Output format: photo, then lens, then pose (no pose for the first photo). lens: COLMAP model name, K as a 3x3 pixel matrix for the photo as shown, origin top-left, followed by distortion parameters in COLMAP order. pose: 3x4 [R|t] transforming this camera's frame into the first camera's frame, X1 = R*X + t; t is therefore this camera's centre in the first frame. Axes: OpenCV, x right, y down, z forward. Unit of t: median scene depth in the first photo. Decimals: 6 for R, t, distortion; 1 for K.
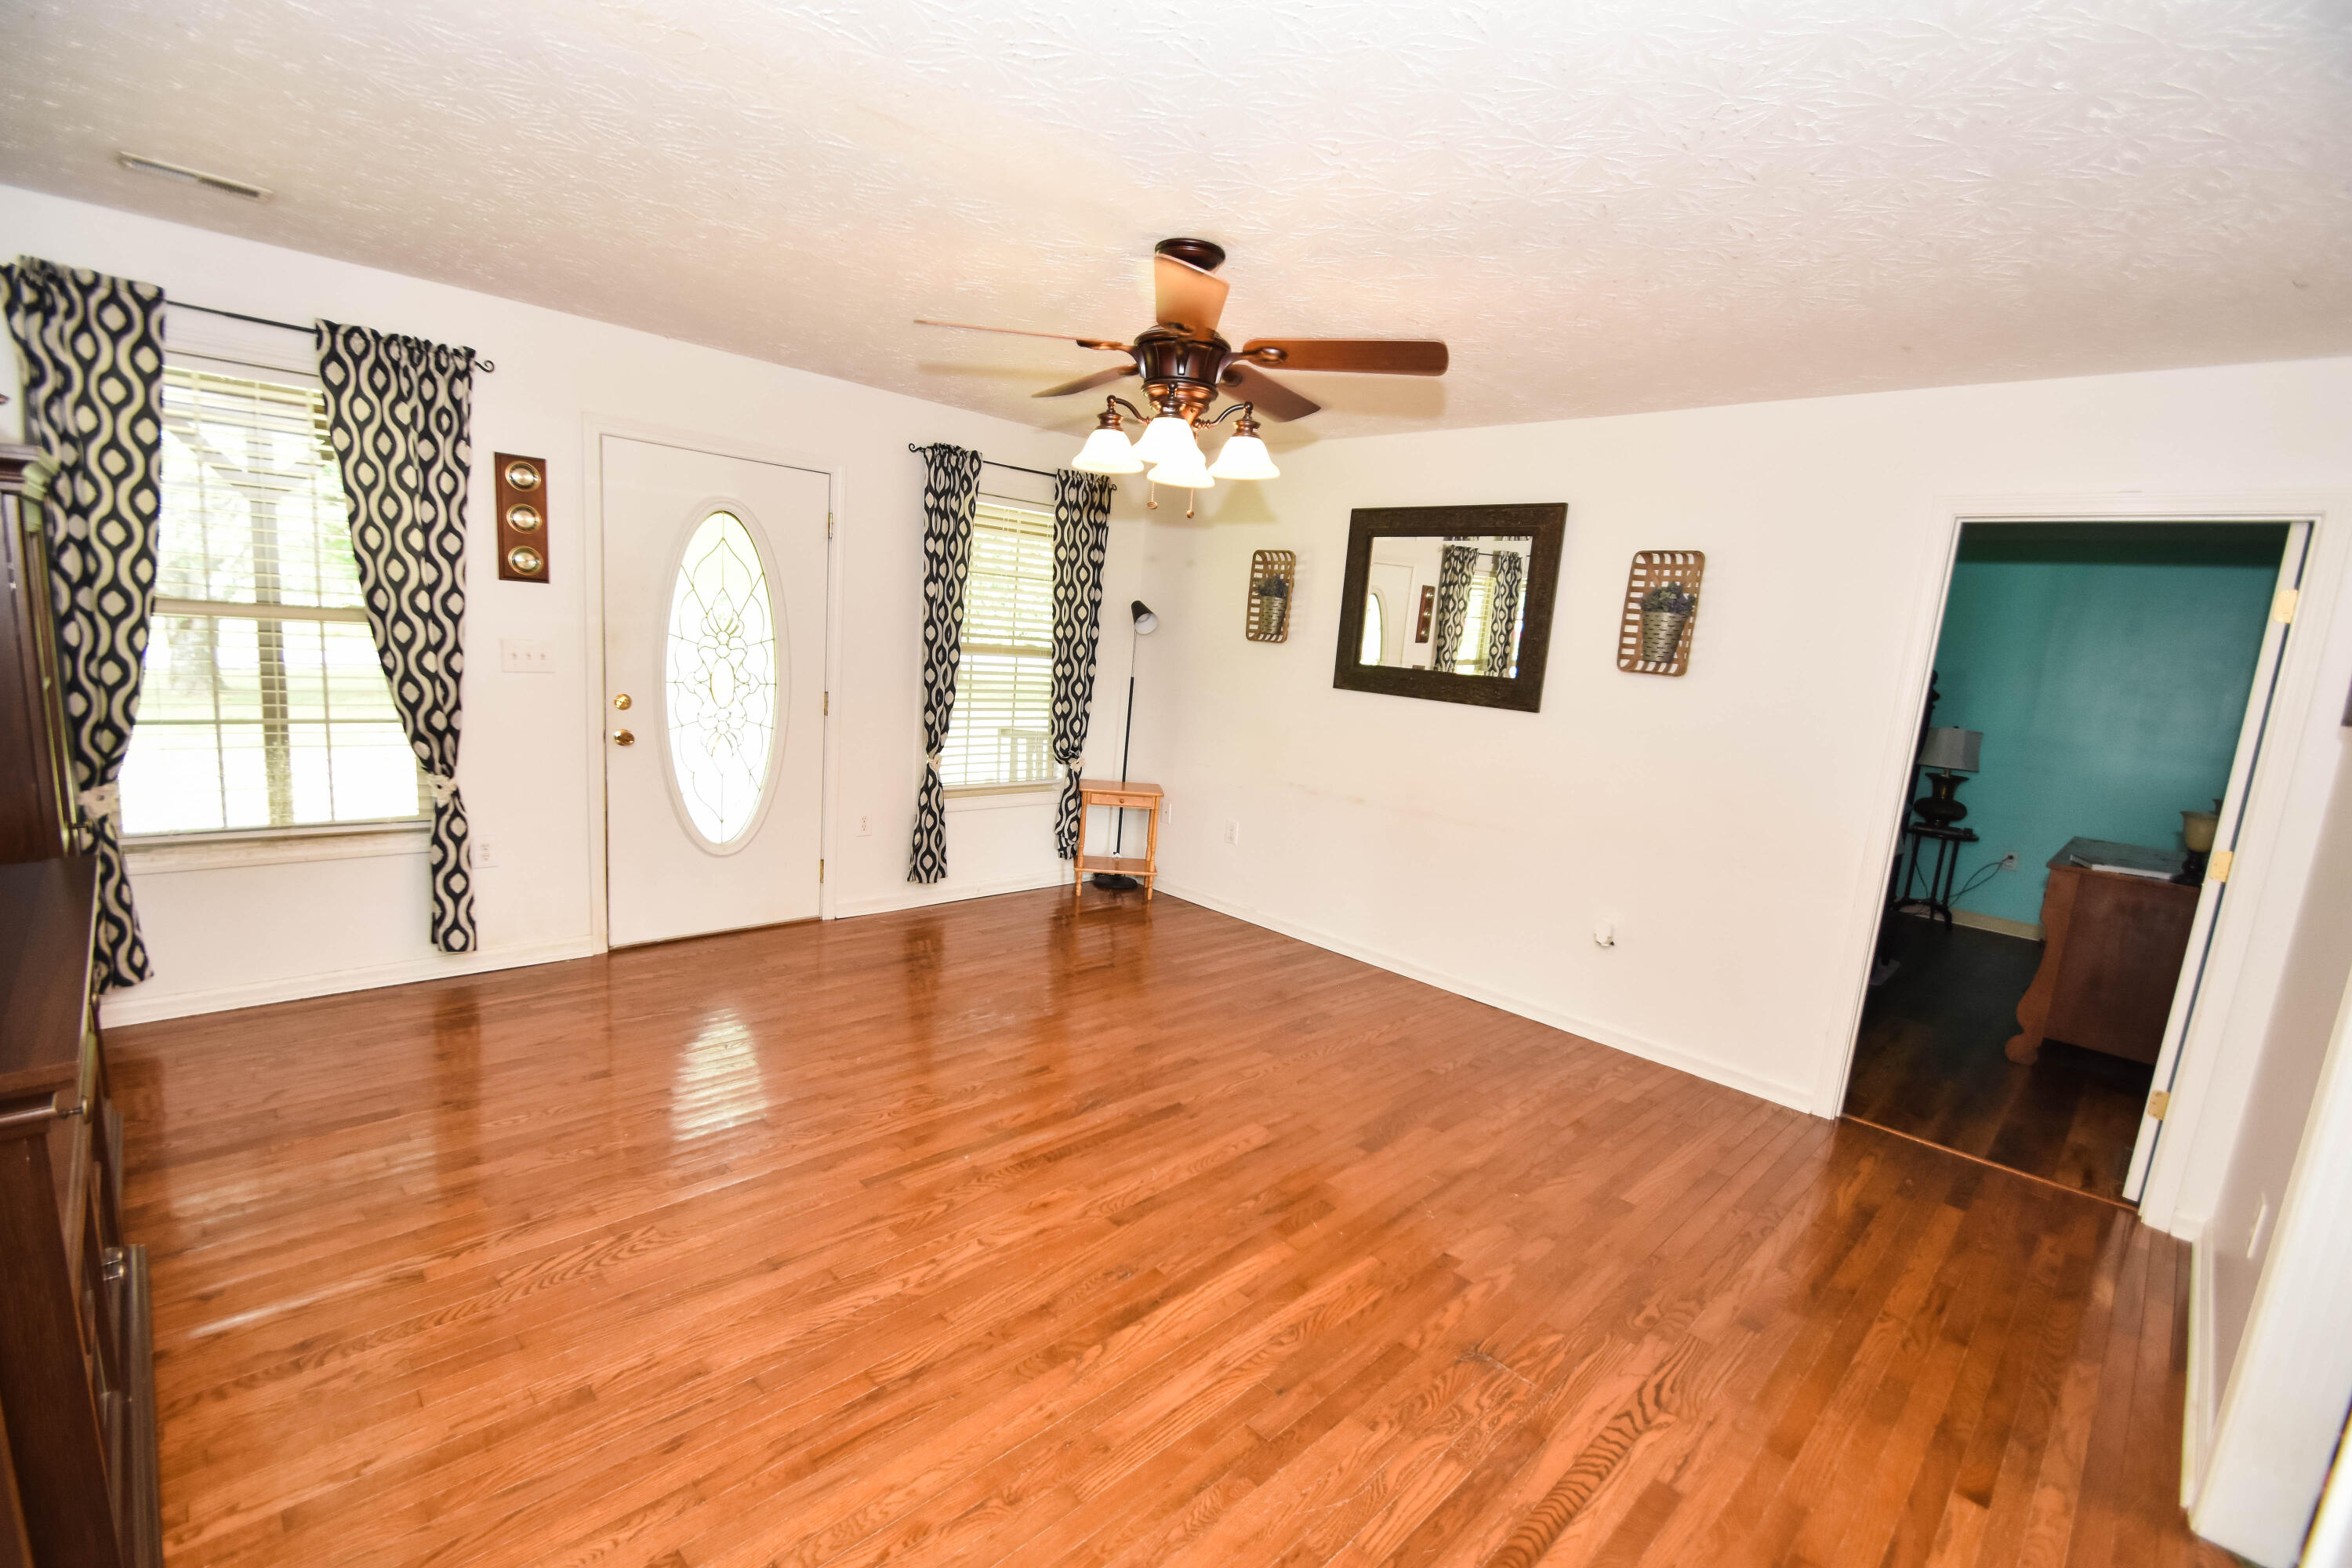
lens RADIAL K [[1025.6, 0, 1177.8], [0, 1025.6, 797.8], [0, 0, 1]] dist [-0.000727, -0.000008]
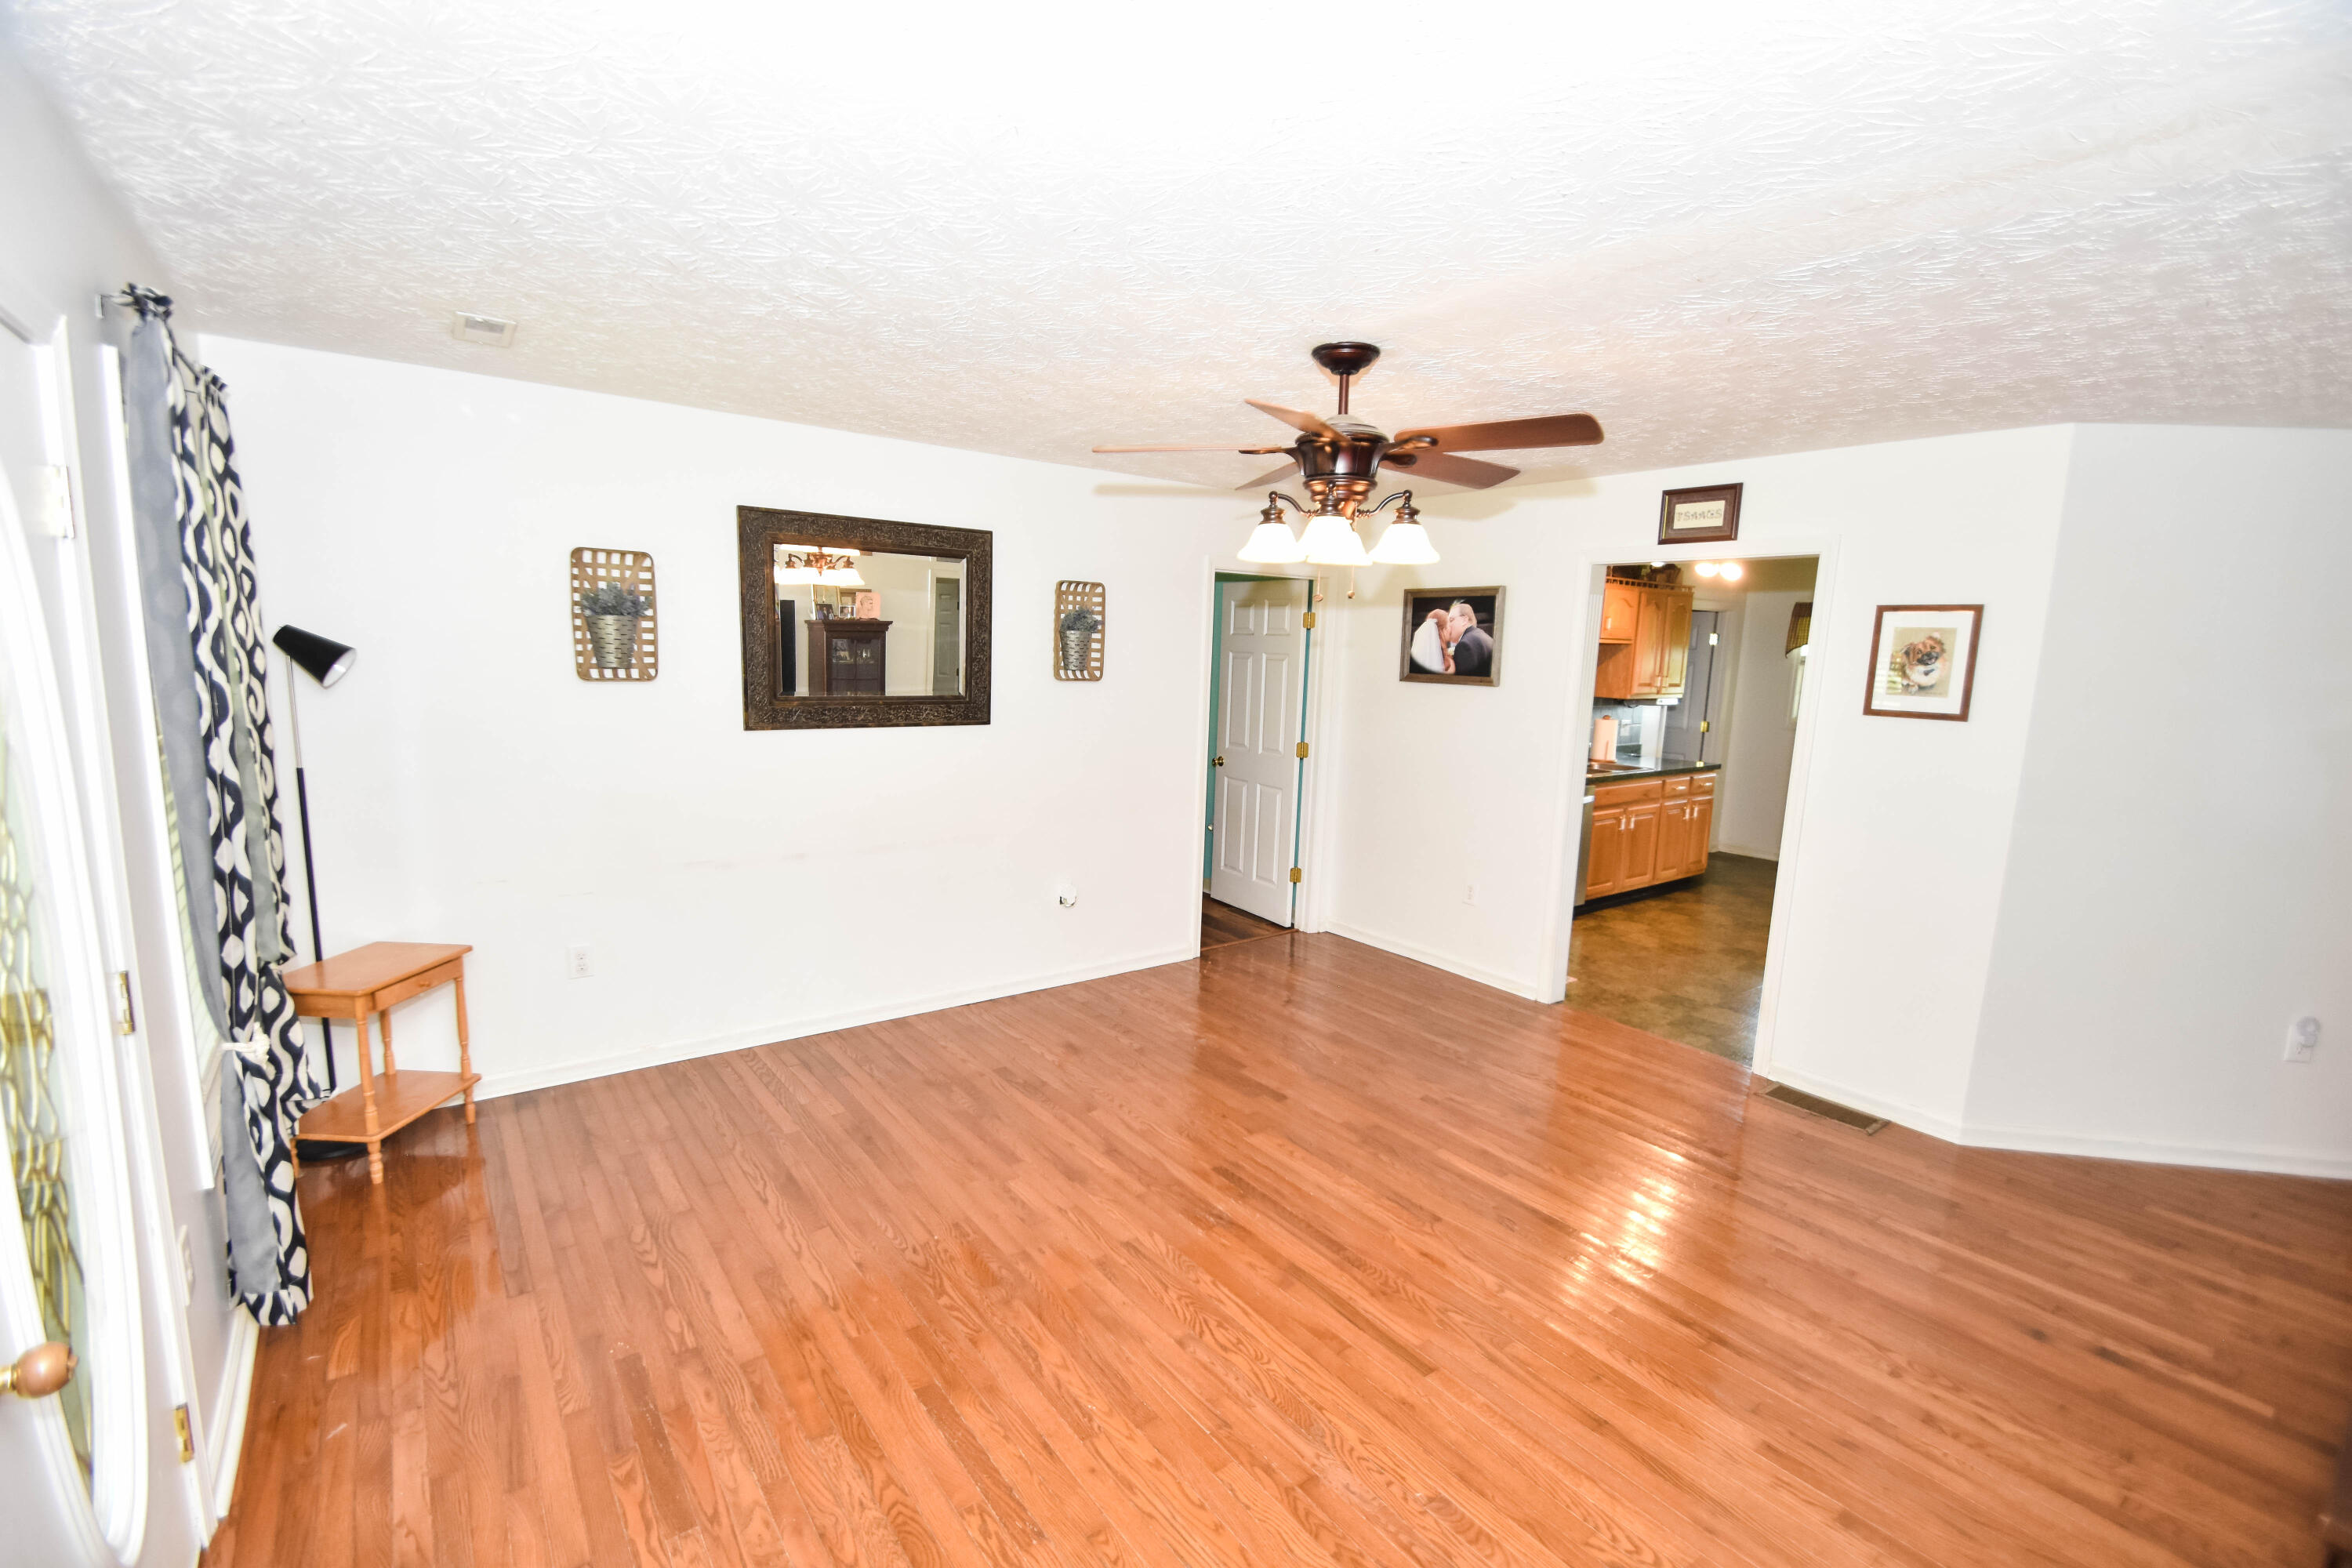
lens RADIAL K [[1040.7, 0, 1180.3], [0, 1040.7, 792.2], [0, 0, 1]] dist [0.026968, -0.000050]
pose [[0.136974, -0.228536, 0.963851, -0.871523], [0.135754, 0.968173, 0.210268, -0.271787], [-0.981228, 0.102046, 0.163639, 0.786486]]
